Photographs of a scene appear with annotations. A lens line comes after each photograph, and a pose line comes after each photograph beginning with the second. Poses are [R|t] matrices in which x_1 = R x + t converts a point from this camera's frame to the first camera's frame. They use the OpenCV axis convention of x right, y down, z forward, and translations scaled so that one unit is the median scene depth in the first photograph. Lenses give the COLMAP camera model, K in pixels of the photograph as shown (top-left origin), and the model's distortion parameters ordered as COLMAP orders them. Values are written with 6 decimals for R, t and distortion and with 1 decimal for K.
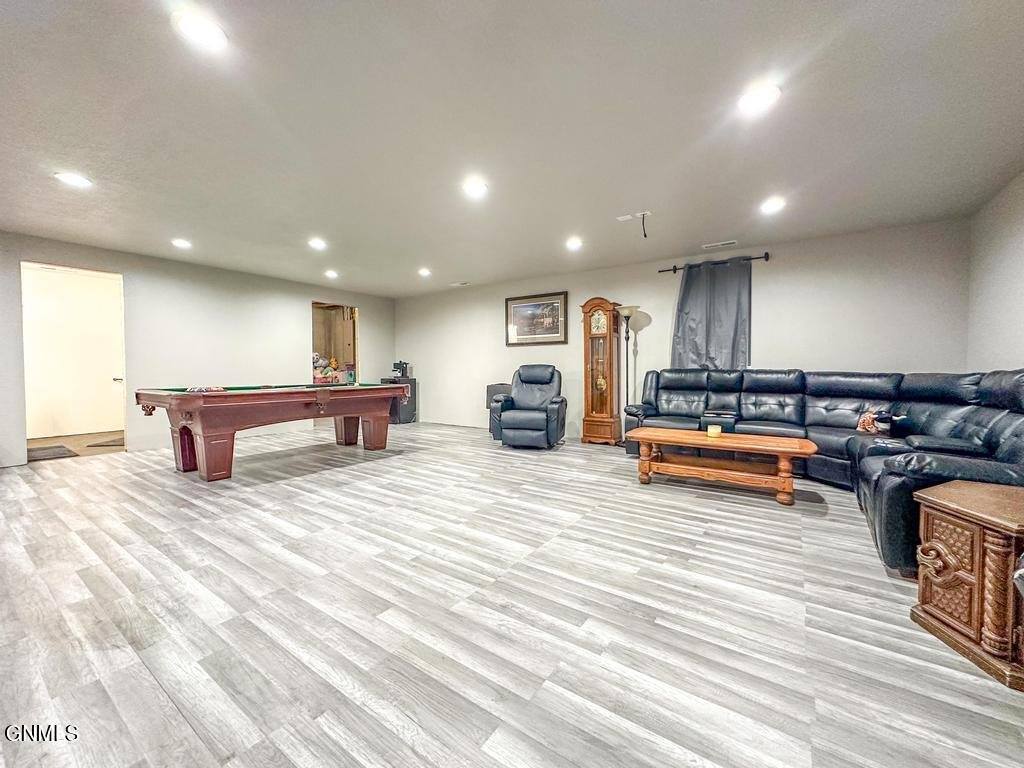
lens RADIAL K [[422.2, 0, 506.1], [0, 422.2, 376.2], [0, 0, 1]] dist [-0.006549, 0.002174]
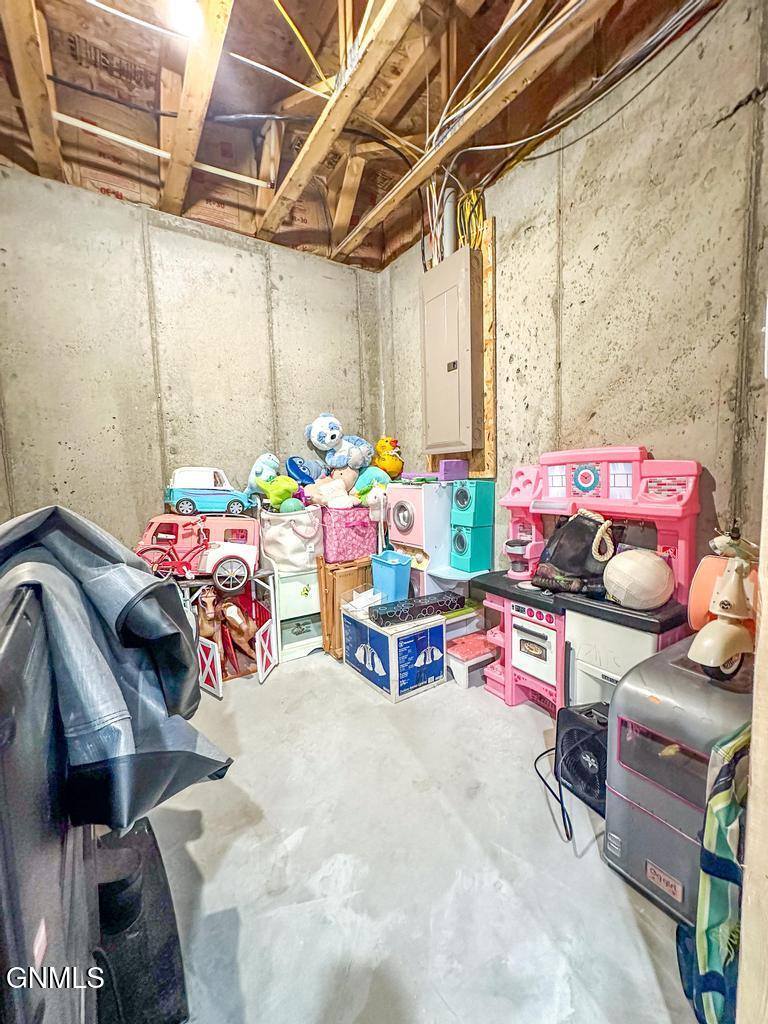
lens RADIAL K [[422.2, 0, 383.4], [0, 422.2, 514.6], [0, 0, 1]] dist [-0.006549, 0.002174]
pose [[0.932001, 0.010552, -0.362302, -0.313638], [0.015872, 0.997429, 0.069880, -0.010229], [0.362107, -0.070879, 0.929438, 0.743768]]
